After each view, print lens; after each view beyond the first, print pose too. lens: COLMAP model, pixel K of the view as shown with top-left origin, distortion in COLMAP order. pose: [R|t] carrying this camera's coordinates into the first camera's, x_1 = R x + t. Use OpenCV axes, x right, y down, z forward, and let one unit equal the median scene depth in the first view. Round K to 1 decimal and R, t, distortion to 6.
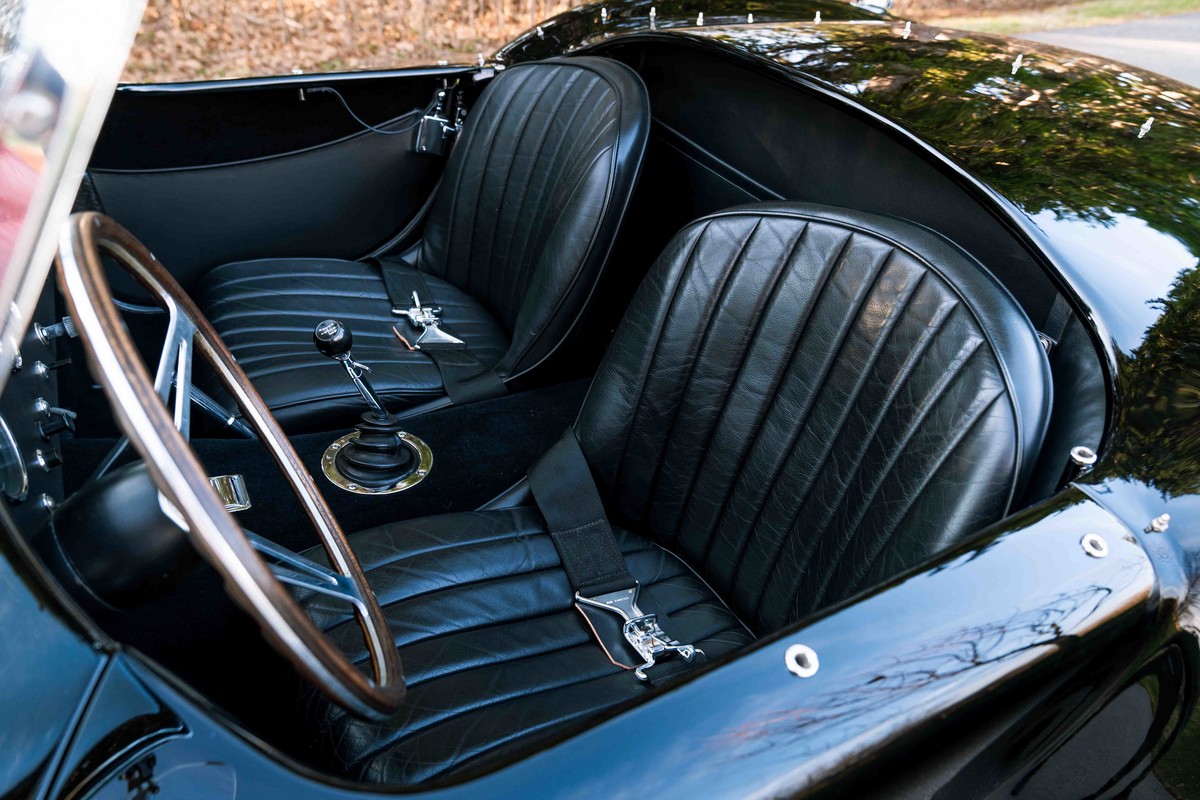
lens RADIAL K [[825.7, 0, 595.9], [0, 825.7, 419.8], [0, 0, 1]] dist [-0.018477, -0.002627]
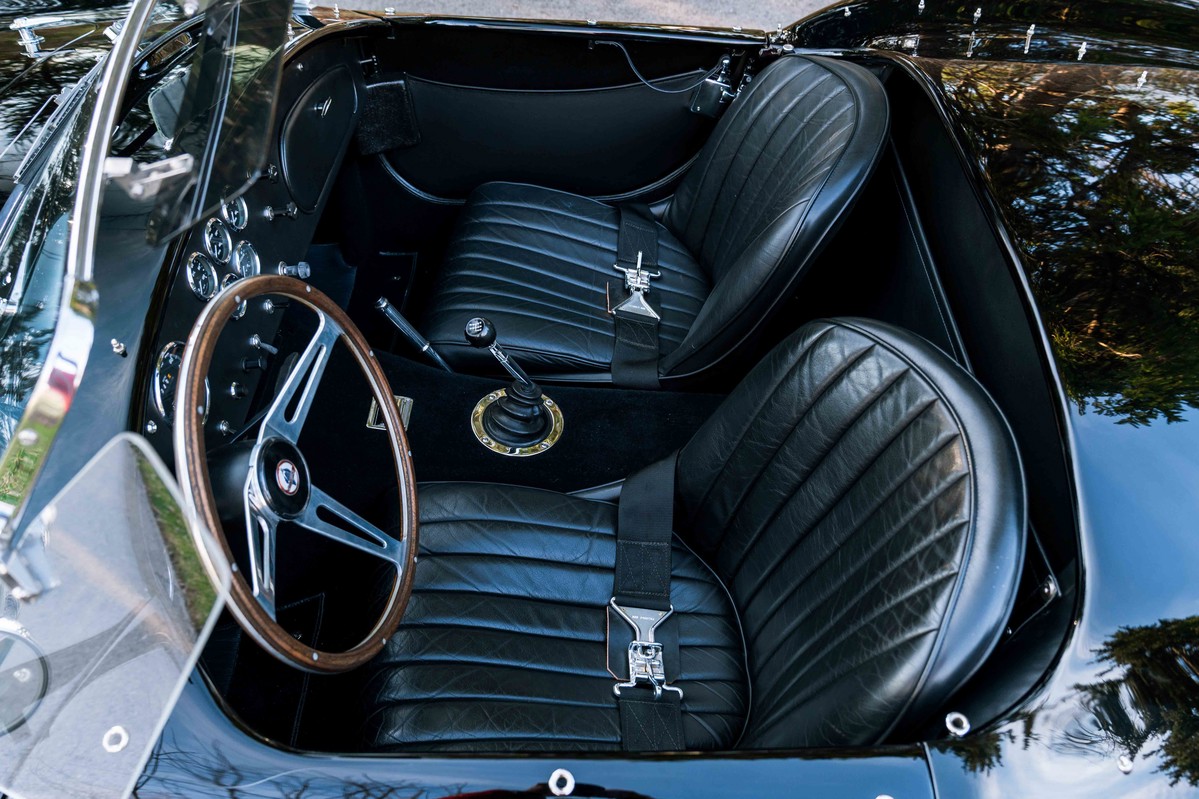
lens RADIAL K [[866.7, 0, 606.0], [0, 866.7, 432.2], [0, 0, 1]] dist [-0.010673, 0.001153]
pose [[0.880044, 0.346217, -0.325047, 0.239325], [-0.280225, 0.931191, 0.233146, -0.244344], [0.383400, -0.114093, 0.916508, -0.082276]]
